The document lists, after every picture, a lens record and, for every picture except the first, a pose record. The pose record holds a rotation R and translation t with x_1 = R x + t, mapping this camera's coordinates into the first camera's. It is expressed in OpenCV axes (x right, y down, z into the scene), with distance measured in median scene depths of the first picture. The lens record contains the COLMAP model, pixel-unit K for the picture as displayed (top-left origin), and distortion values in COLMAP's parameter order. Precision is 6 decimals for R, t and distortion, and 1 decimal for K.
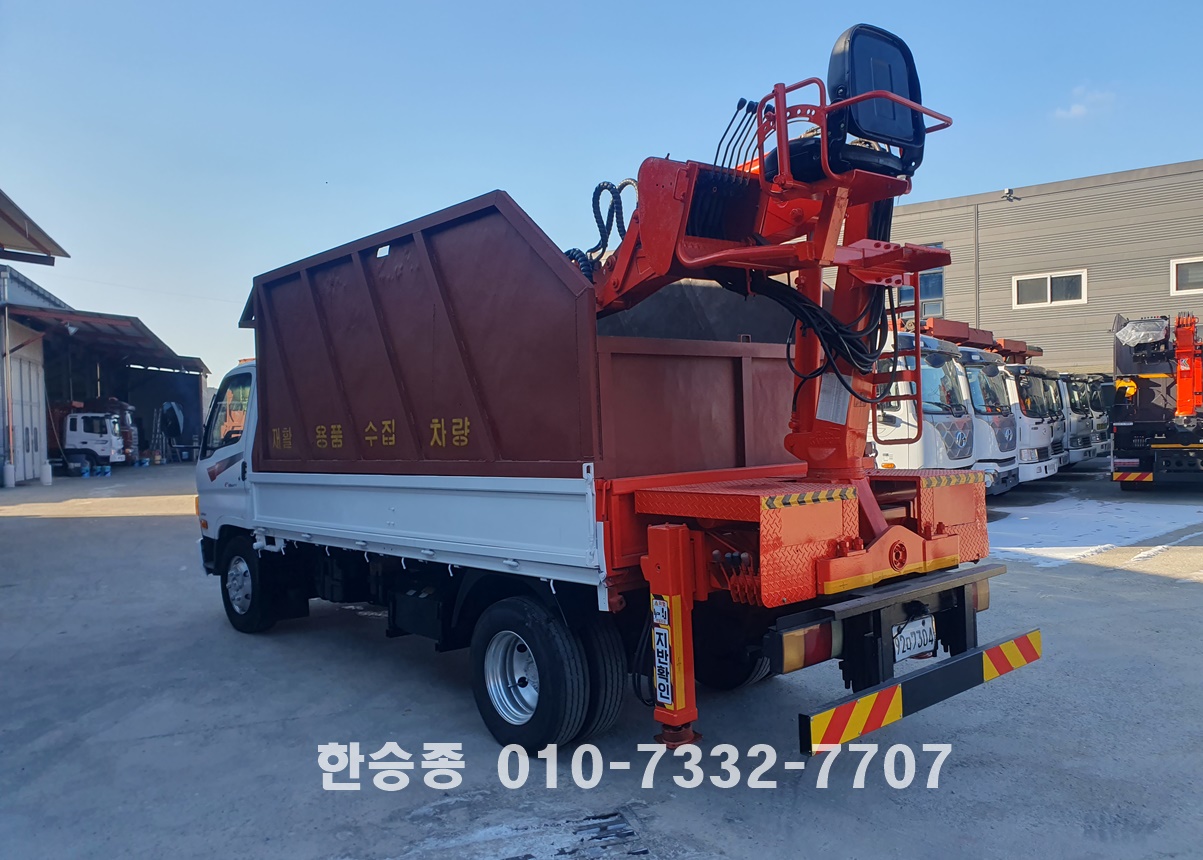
lens RADIAL K [[933.1, 0, 610.2], [0, 933.1, 429.4], [0, 0, 1]] dist [0.036854, -0.030791]
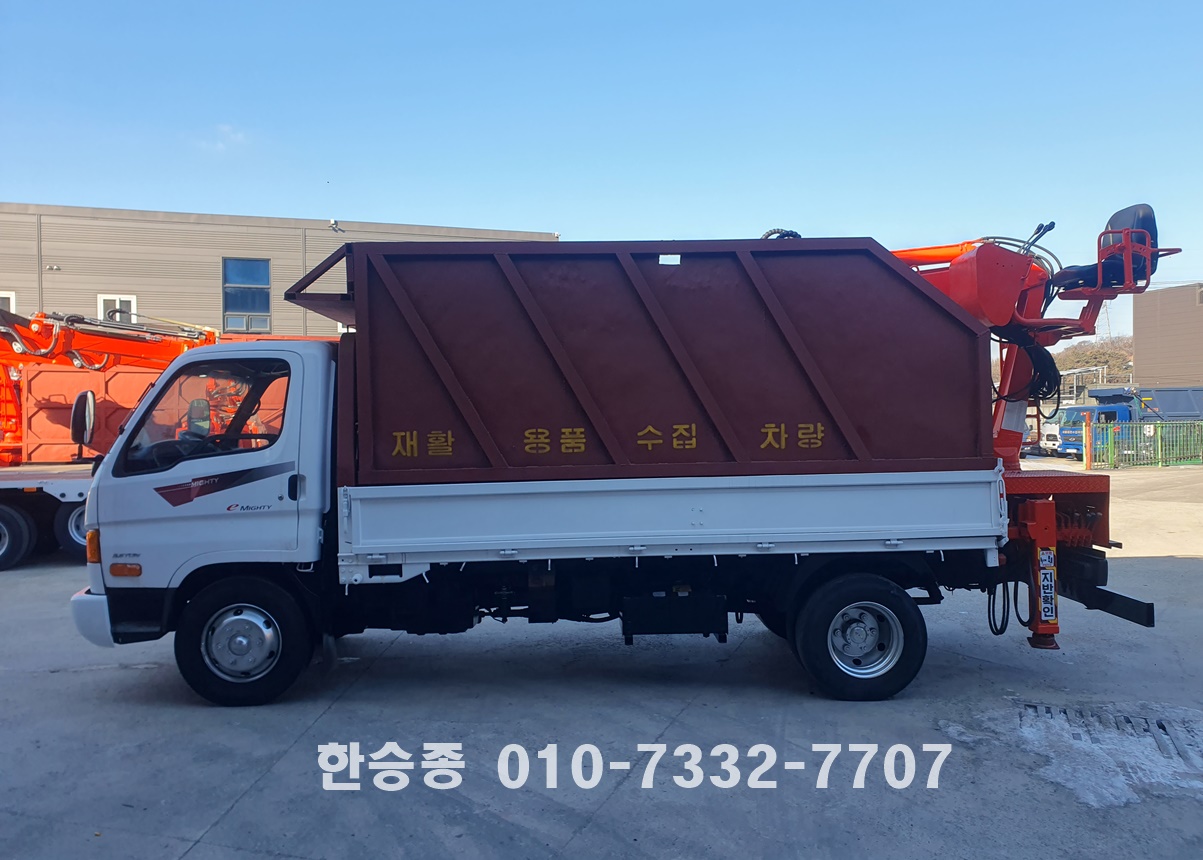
lens RADIAL K [[933.1, 0, 612.4], [0, 933.1, 409.4], [0, 0, 1]] dist [0.036854, -0.030791]
pose [[0.634628, 0.031517, 0.772175, -1.309891], [-0.002271, 0.999240, -0.038918, 0.016705], [-0.772814, 0.022945, 0.634218, 0.498084]]
